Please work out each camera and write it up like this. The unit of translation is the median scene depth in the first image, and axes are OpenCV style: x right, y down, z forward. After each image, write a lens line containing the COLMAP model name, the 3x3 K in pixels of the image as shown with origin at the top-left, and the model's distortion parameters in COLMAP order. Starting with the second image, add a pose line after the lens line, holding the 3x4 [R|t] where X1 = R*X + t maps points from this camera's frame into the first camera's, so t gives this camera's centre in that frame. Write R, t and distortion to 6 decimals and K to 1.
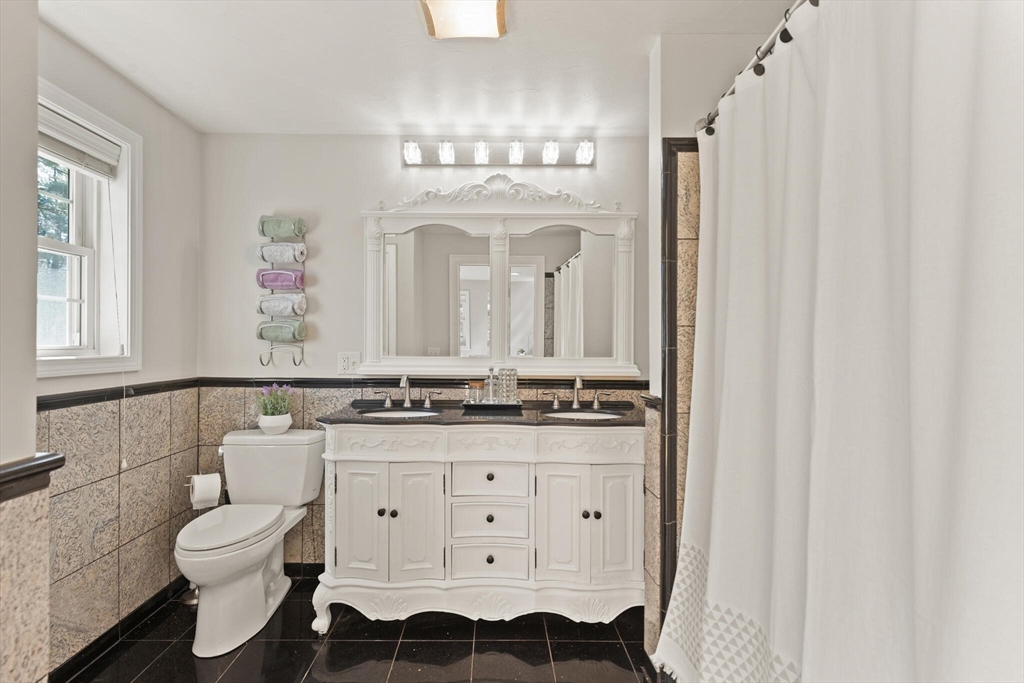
lens RADIAL K [[464.2, 0, 506.2], [0, 464.2, 340.1], [0, 0, 1]] dist [0.008496, -0.001587]
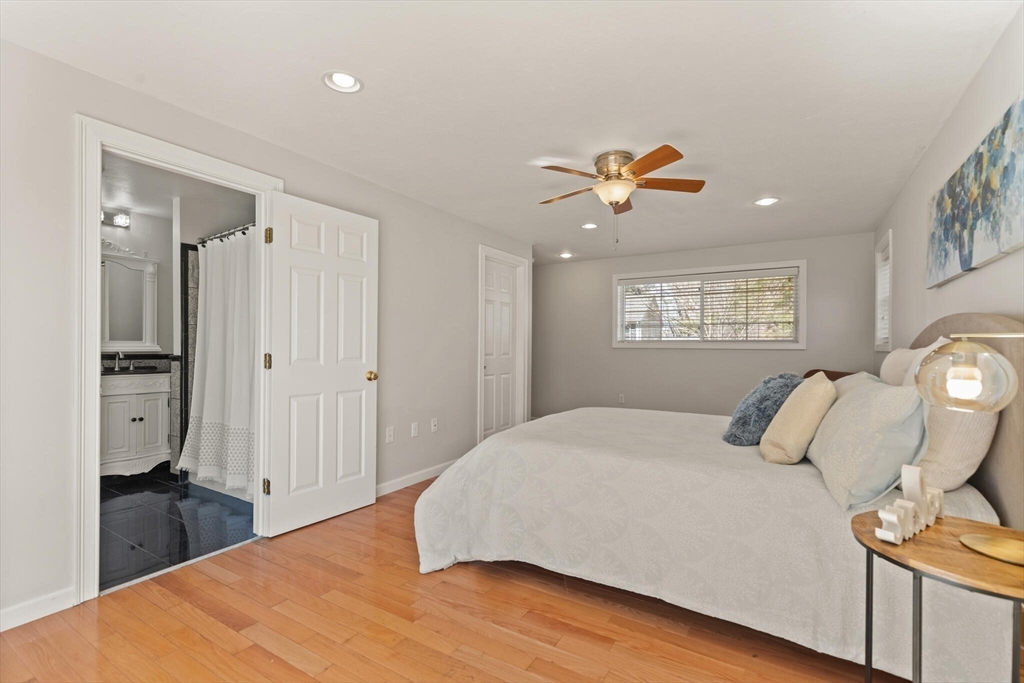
lens RADIAL K [[464.2, 0, 509.2], [0, 464.2, 340.1], [0, 0, 1]] dist [0.008496, -0.001587]
pose [[0.547898, -0.002854, 0.836540, -0.701406], [-0.000725, 0.999992, 0.003886, 0.037702], [-0.836545, -0.002736, 0.547892, -1.617974]]
